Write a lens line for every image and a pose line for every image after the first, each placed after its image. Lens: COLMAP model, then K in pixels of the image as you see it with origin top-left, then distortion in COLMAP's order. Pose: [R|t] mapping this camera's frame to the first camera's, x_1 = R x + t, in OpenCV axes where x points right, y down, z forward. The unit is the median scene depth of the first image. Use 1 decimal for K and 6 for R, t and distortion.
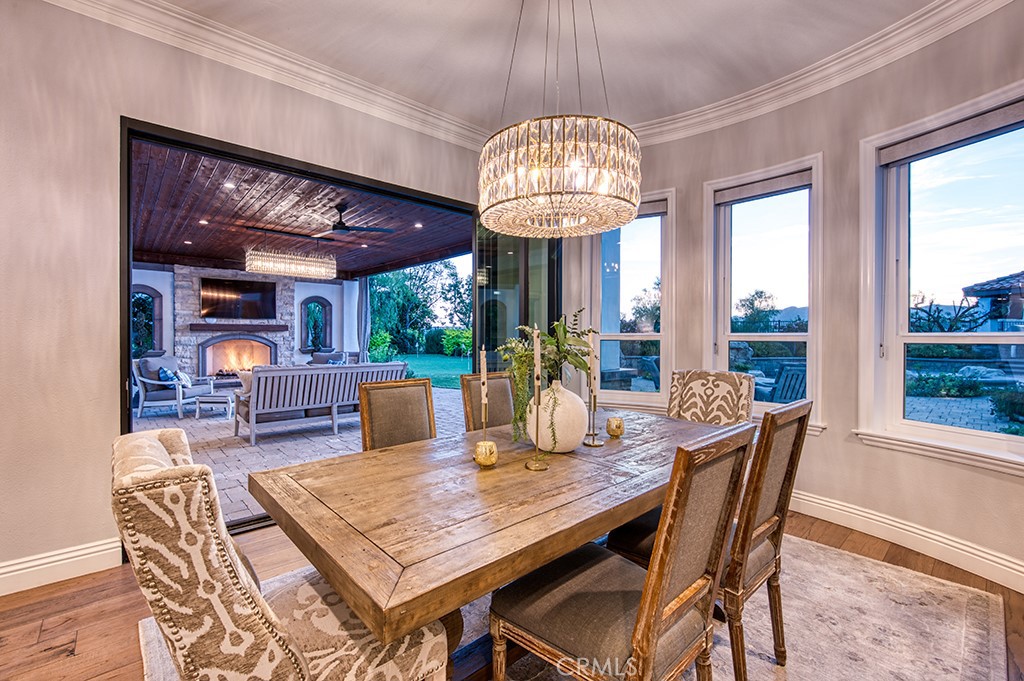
lens RADIAL K [[438.7, 0, 481.1], [0, 438.7, 338.7], [0, 0, 1]] dist [-0.000604, -0.000144]
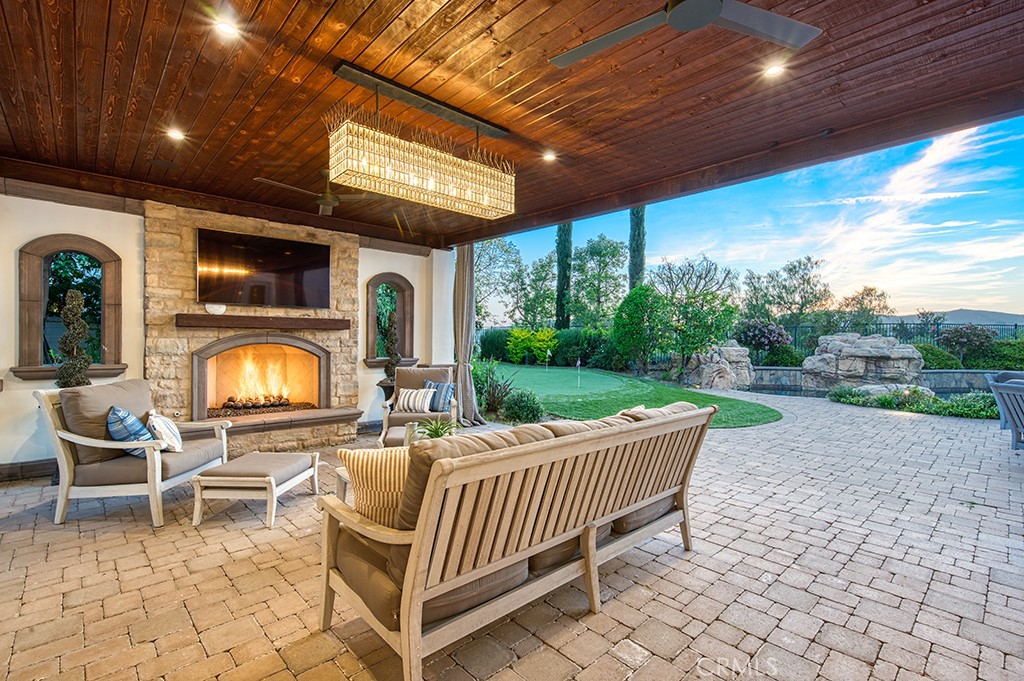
lens RADIAL K [[476.9, 0, 523.6], [0, 476.9, 341.8], [0, 0, 1]] dist [0.003756, 0.000110]
pose [[0.998382, 0.008581, 0.056217, -0.254846], [-0.008731, 0.999959, 0.002421, -0.005402], [-0.056194, -0.002908, 0.998416, 0.368184]]
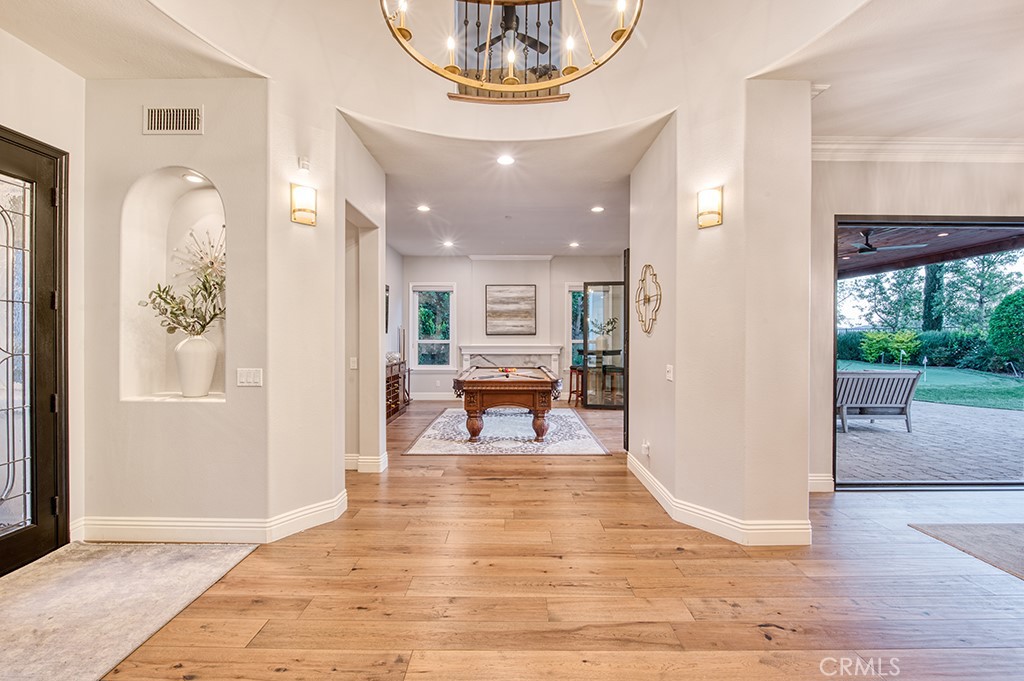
lens RADIAL K [[430.1, 0, 514.0], [0, 430.1, 337.3], [0, 0, 1]] dist [-0.001394, -0.000473]
pose [[0.769403, 0.003004, -0.638757, -0.174645], [-0.006147, 0.999977, -0.002701, -0.010548], [0.638735, 0.006004, 0.769404, -0.239942]]
